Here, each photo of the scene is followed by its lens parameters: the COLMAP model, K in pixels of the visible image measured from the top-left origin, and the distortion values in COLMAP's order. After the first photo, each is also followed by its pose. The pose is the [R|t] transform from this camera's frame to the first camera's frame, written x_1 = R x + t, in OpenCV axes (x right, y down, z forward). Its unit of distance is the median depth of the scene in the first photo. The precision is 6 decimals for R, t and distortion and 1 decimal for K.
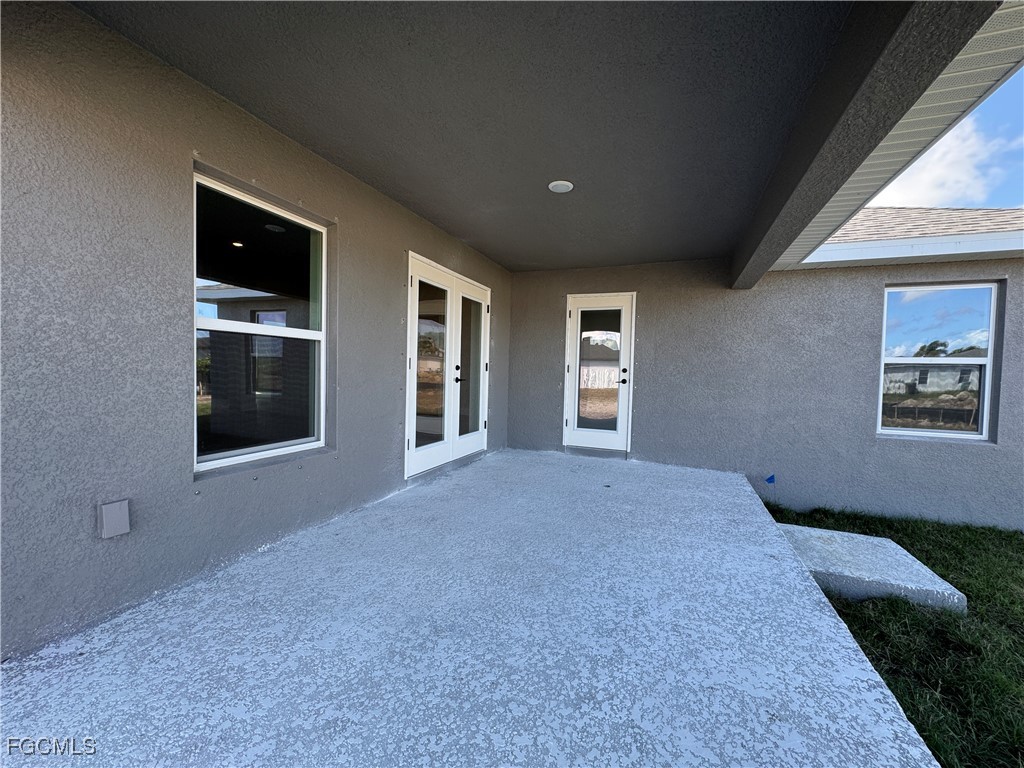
lens RADIAL K [[405.1, 0, 514.3], [0, 405.1, 386.9], [0, 0, 1]] dist [-0.001358, -0.000370]
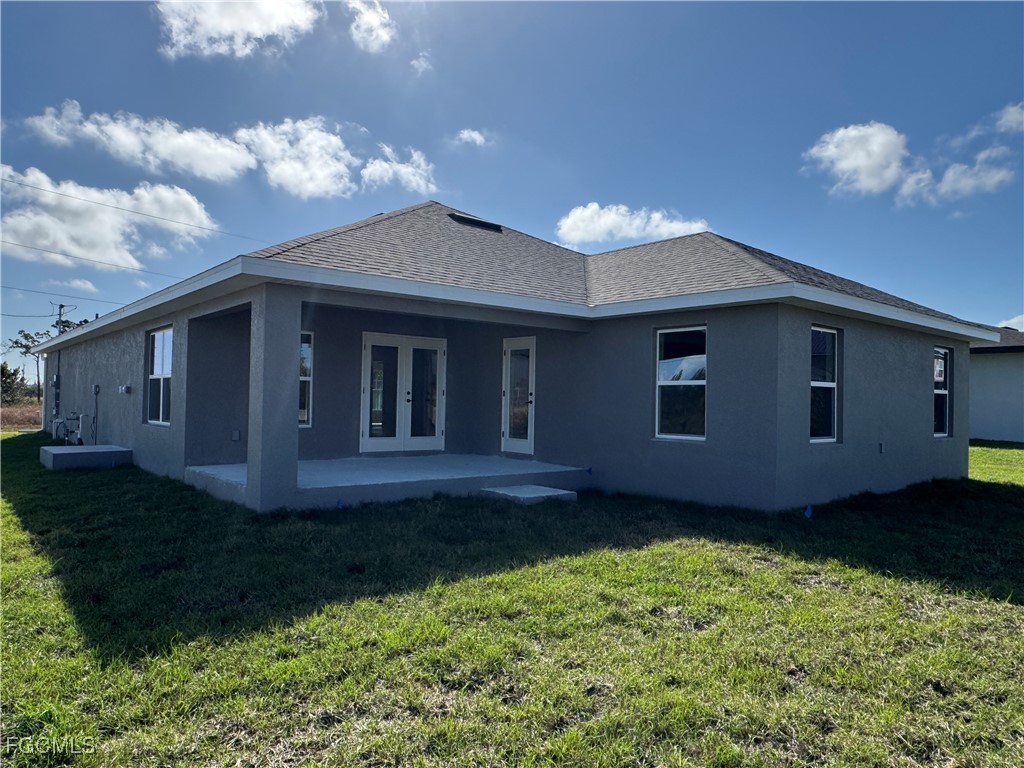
lens RADIAL K [[671.0, 0, 513.1], [0, 671.0, 387.7], [0, 0, 1]] dist [-0.001383, -0.000428]
pose [[0.870415, -0.020677, -0.491885, 1.477812], [-0.013121, 0.997788, -0.065162, 0.095741], [0.492144, 0.063172, 0.868219, -1.073851]]
